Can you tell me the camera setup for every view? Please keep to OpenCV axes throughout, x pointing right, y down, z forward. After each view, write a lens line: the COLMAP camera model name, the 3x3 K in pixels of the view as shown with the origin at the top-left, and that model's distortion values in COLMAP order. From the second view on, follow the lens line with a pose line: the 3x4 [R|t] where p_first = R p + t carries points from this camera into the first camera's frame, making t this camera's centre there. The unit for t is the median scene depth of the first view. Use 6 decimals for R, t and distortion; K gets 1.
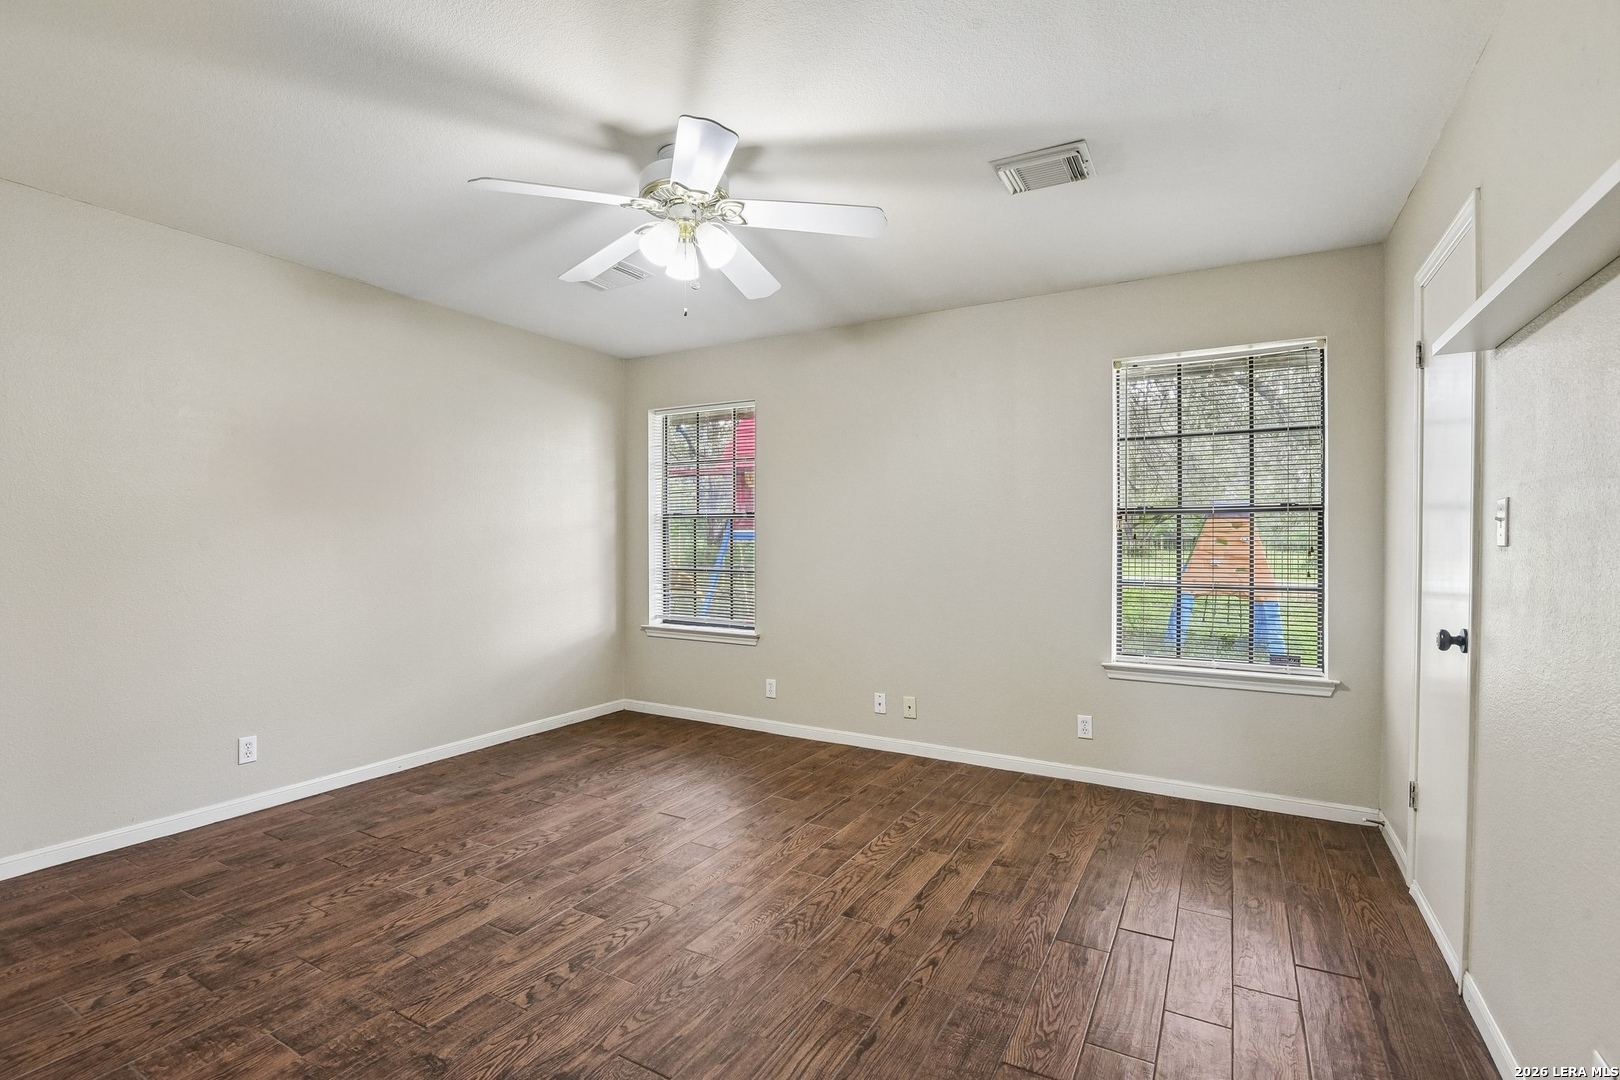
lens RADIAL K [[751.8, 0, 806.1], [0, 751.8, 541.0], [0, 0, 1]] dist [-0.015884, -0.000757]
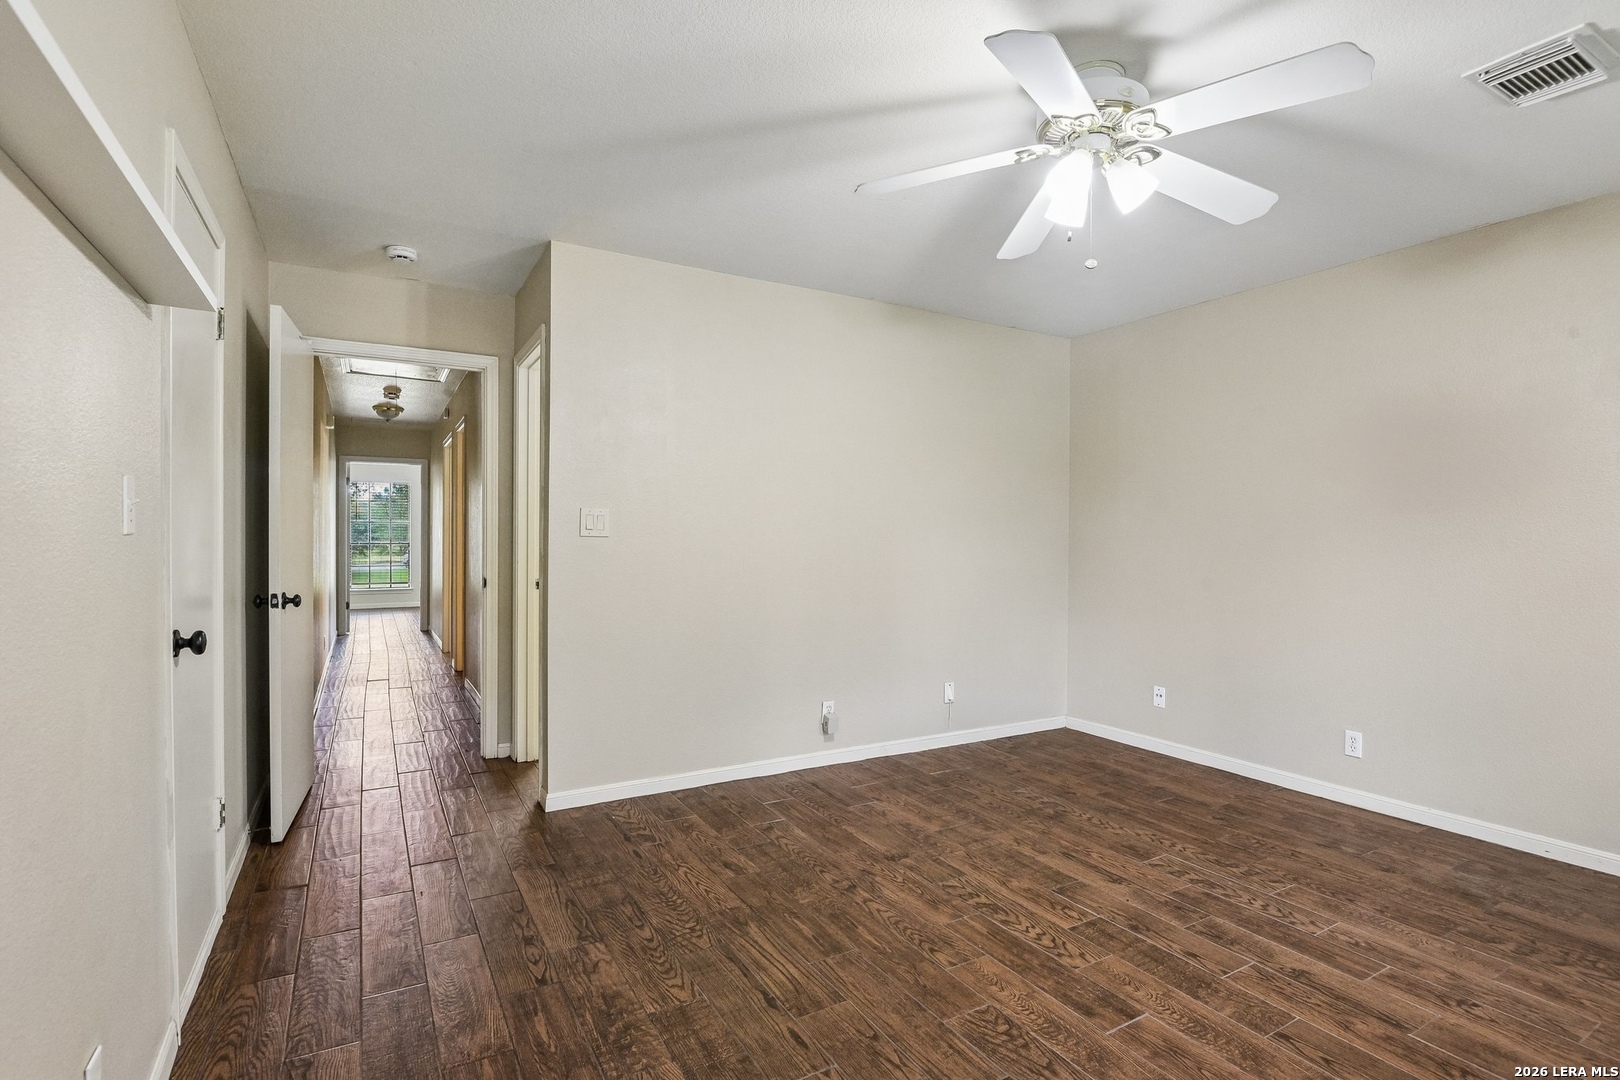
lens RADIAL K [[781.6, 0, 807.8], [0, 781.6, 540.7], [0, 0, 1]] dist [-0.004259, -0.001447]
pose [[-0.516610, -0.003461, -0.856214, 0.691148], [-0.007387, 0.999973, 0.000415, 0.002918], [0.856189, 0.006539, -0.516621, 1.095728]]
